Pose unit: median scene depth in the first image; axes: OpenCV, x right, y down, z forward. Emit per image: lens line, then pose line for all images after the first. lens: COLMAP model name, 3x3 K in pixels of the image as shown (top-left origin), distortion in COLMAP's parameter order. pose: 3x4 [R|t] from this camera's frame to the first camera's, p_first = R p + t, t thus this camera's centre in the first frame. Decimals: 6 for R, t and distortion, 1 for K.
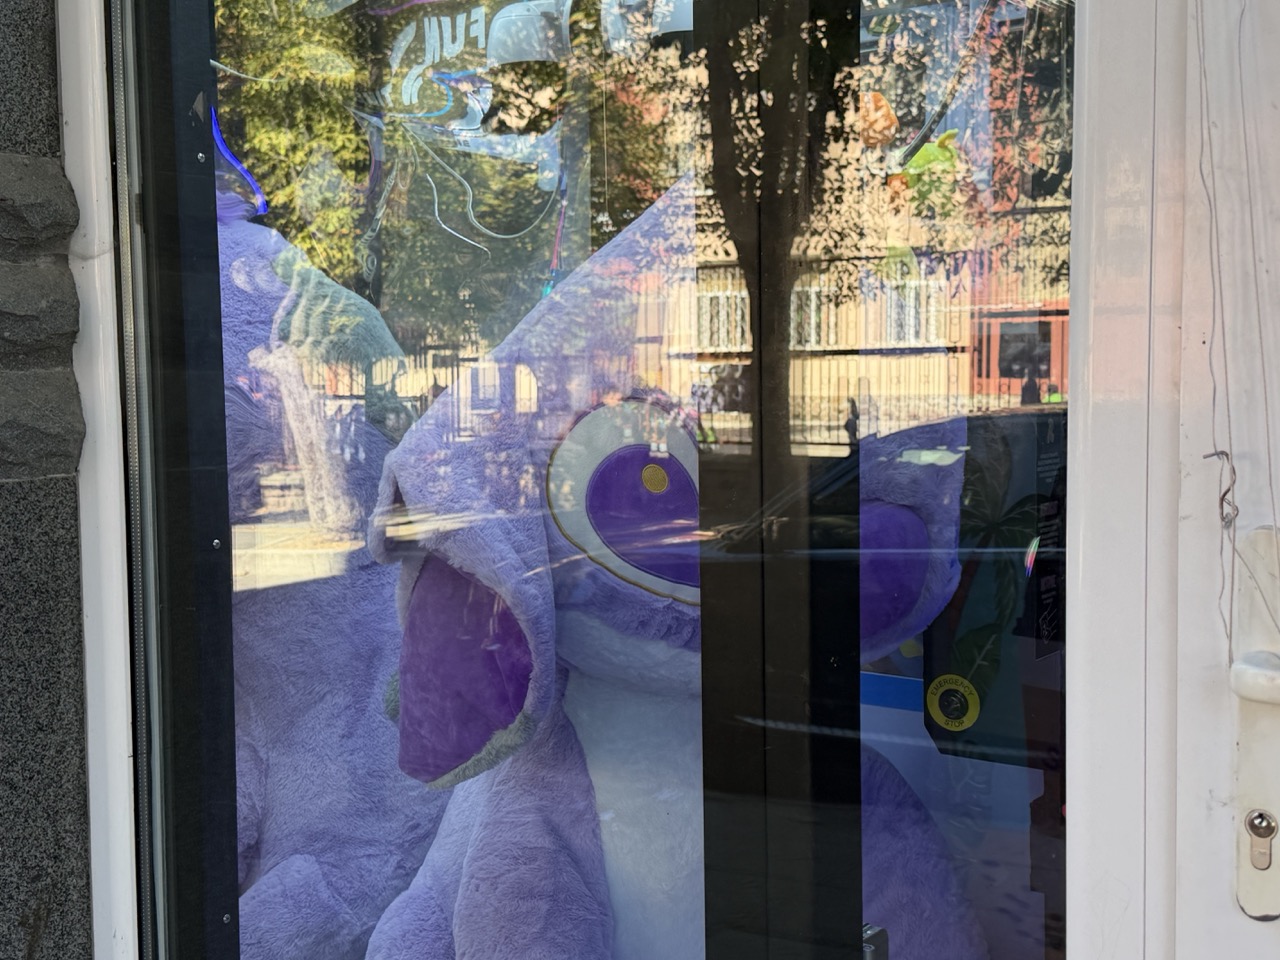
lens RADIAL K [[1573.3, 0, 646.9], [0, 1573.3, 484.5], [0, 0, 1]] dist [0.110832, 0.000000]
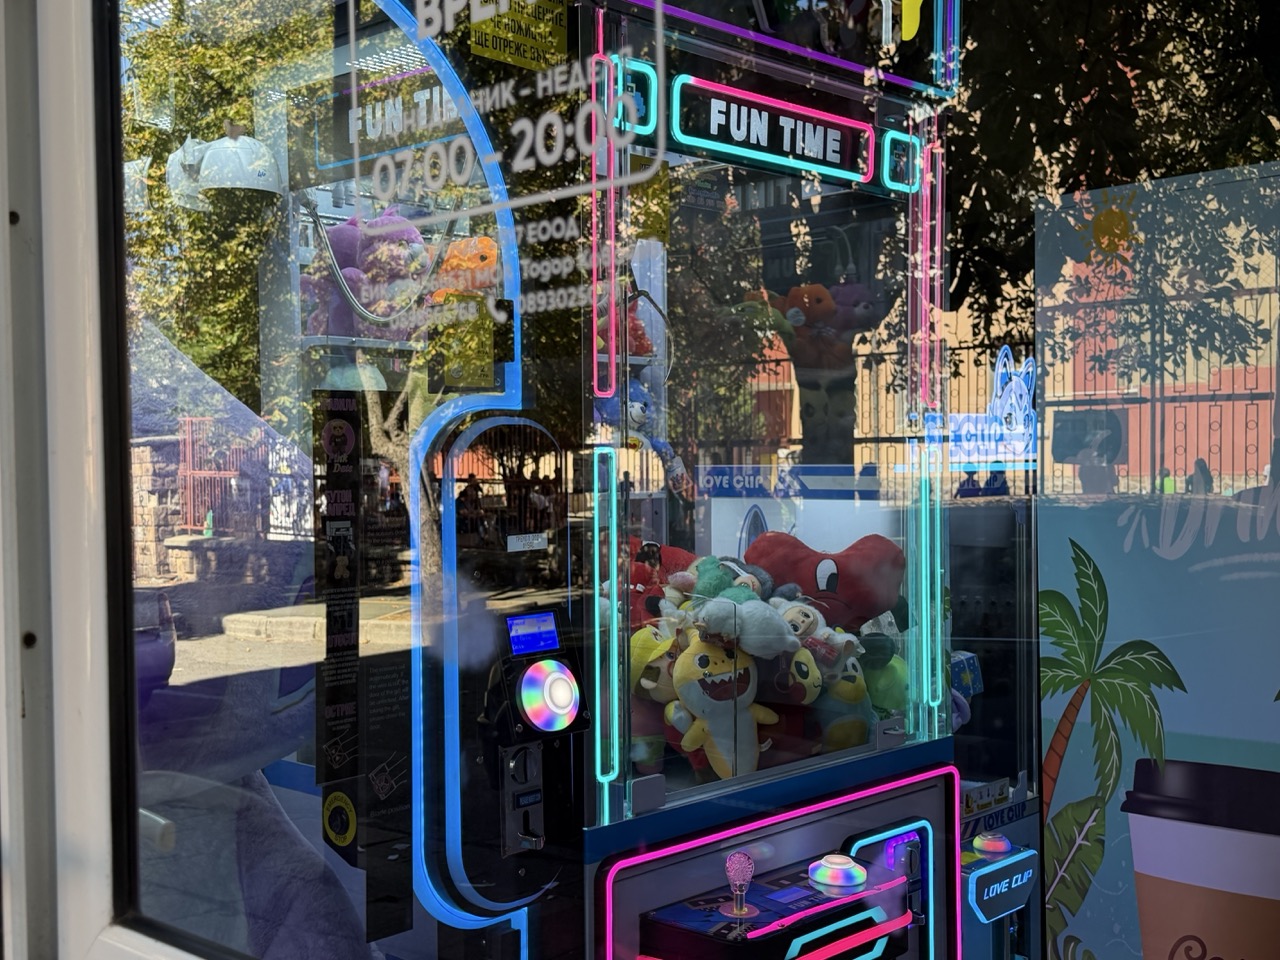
lens RADIAL K [[1475.5, 0, 632.7], [0, 1475.5, 490.5], [0, 0, 1]] dist [0.073813, 0.000000]
pose [[0.992274, -0.000006, -0.124065, 0.066866], [-0.005484, 0.999021, -0.043904, -0.005401], [0.123943, 0.044245, 0.991302, 0.002155]]
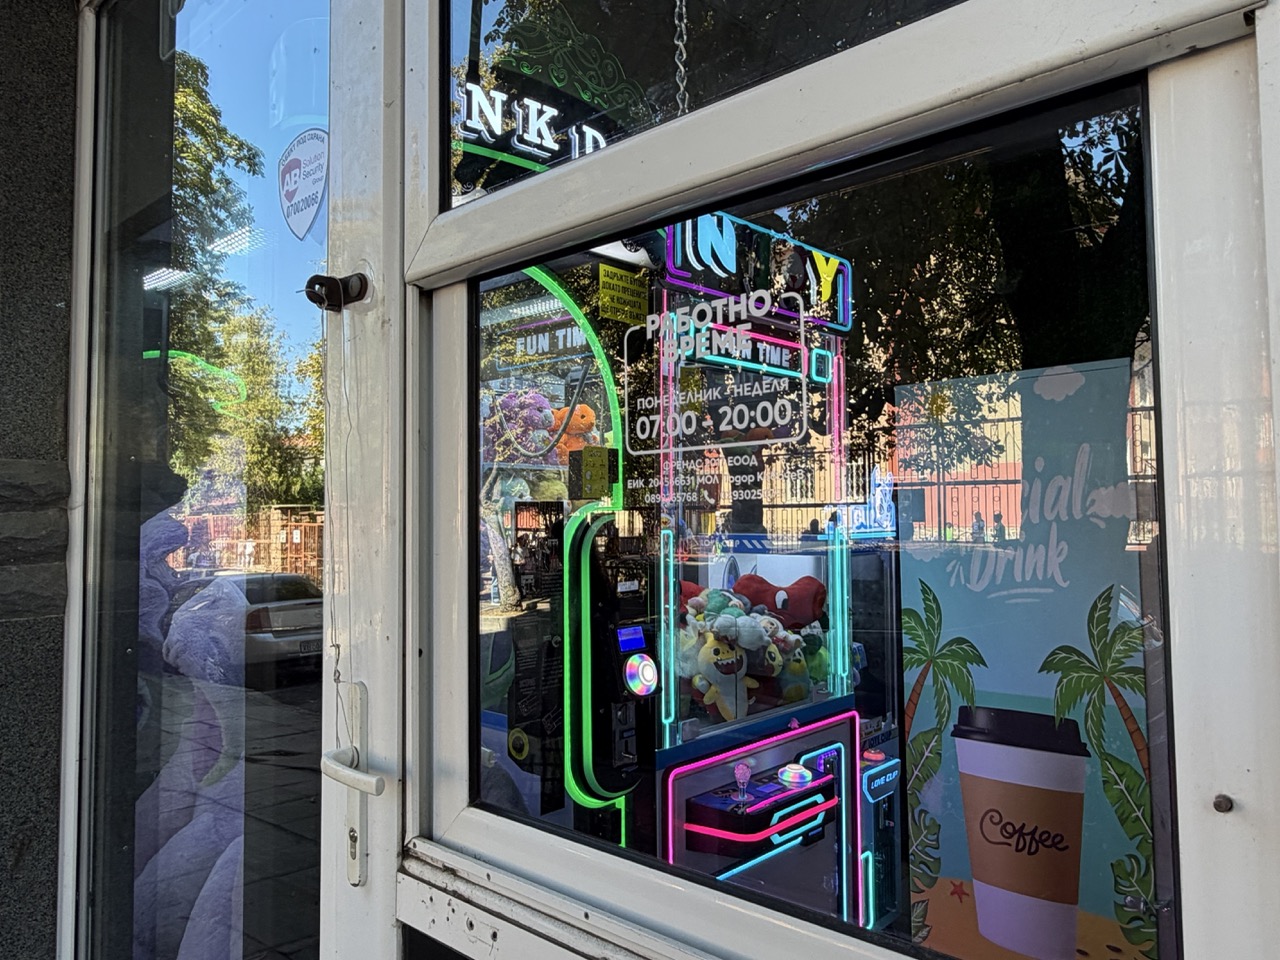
lens RADIAL K [[893.4, 0, 632.8], [0, 893.4, 468.8], [0, 0, 1]] dist [-0.001019, 0.019551]
pose [[0.993706, -0.006081, -0.111858, 0.059838], [-0.007041, 0.993160, -0.116545, -0.007812], [0.111802, 0.116599, 0.986866, -0.007019]]
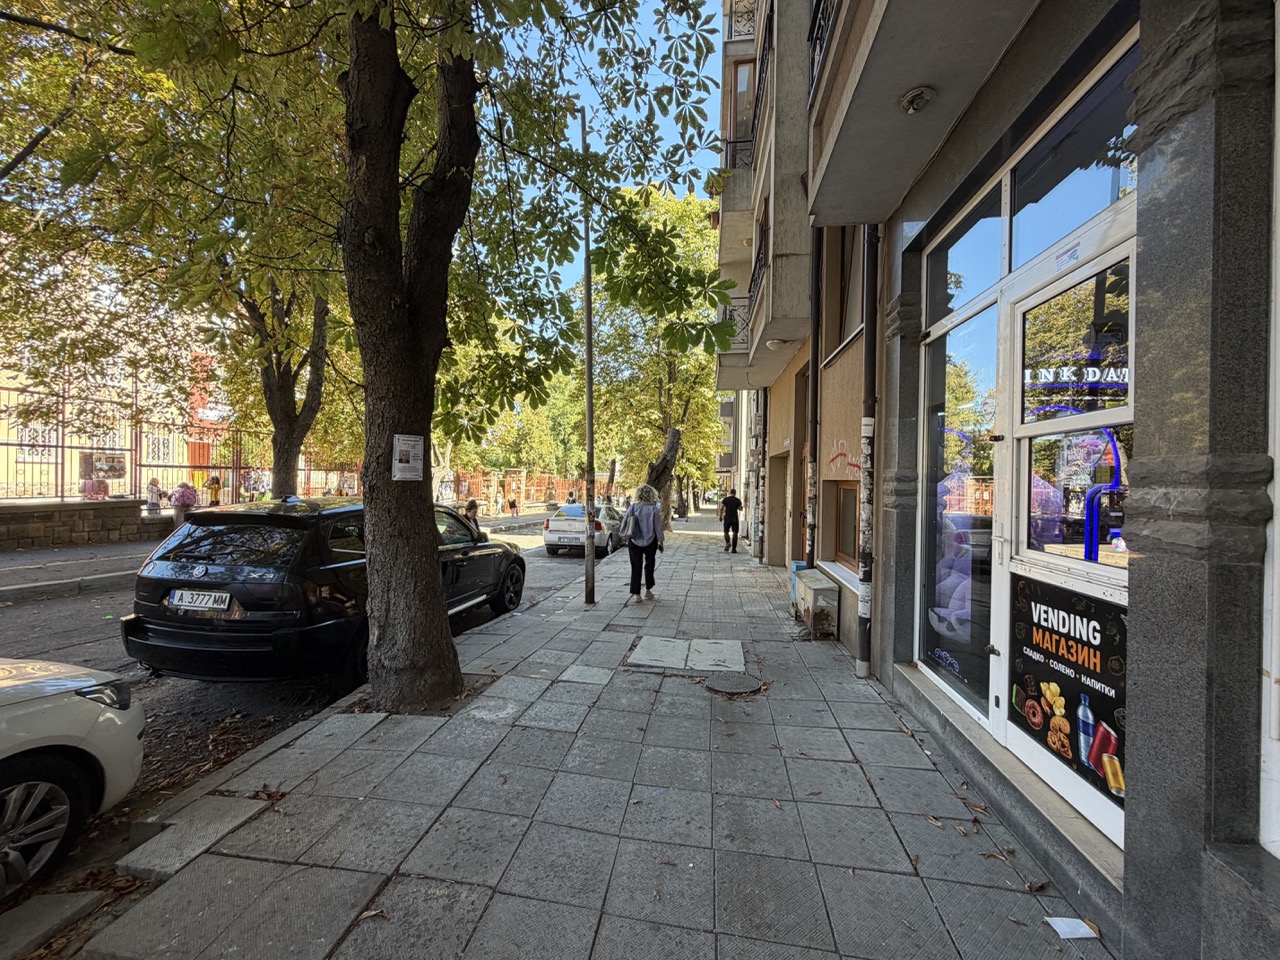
lens RADIAL K [[510.2, 0, 631.6], [0, 510.2, 481.4], [0, 0, 1]] dist [0.000411, 0.000065]
pose [[0.472530, 0.019444, -0.881100, 0.142765], [-0.076865, 0.996856, -0.019224, 0.000874], [0.877956, 0.076810, 0.472539, -0.169813]]
